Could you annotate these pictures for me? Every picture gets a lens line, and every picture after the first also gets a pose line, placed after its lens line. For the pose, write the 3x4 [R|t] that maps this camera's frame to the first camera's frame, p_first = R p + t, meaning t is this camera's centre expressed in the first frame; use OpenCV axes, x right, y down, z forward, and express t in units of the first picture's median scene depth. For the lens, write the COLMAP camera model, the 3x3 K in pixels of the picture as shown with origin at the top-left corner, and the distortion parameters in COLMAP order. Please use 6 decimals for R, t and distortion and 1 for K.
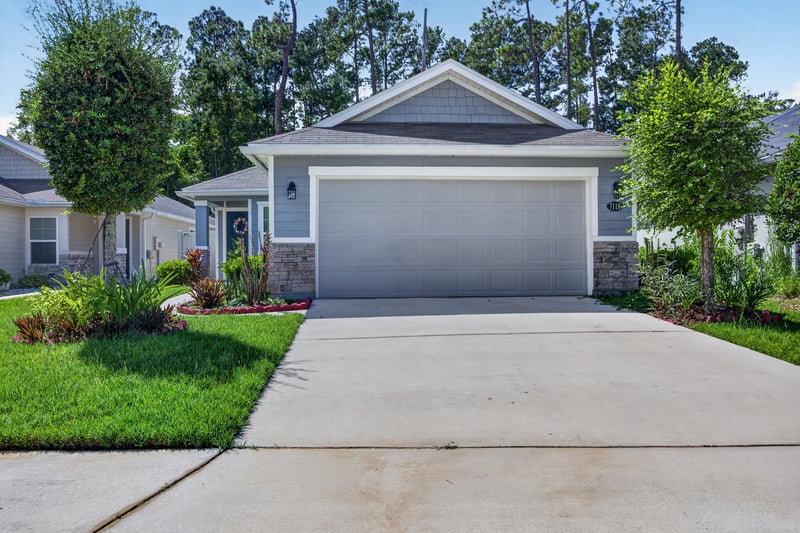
lens RADIAL K [[602.9, 0, 400.0], [0, 602.9, 260.0], [0, 0, 1]] dist [0.003246, 0.000306]
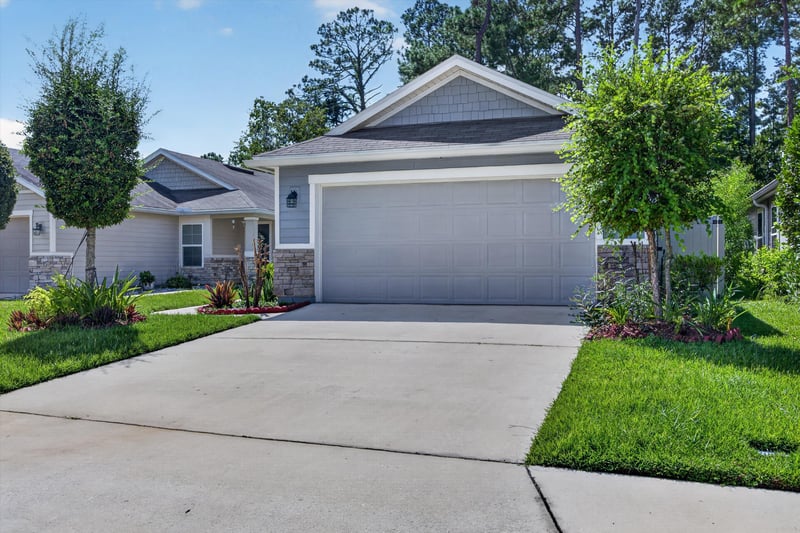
lens RADIAL K [[668.5, 0, 399.7], [0, 668.5, 266.3], [0, 0, 1]] dist [0.006235, -0.004831]
pose [[0.933680, 0.003992, -0.358085, 0.402603], [-0.001267, 0.999968, 0.007845, -0.007359], [0.358105, -0.006871, 0.933656, -0.023131]]
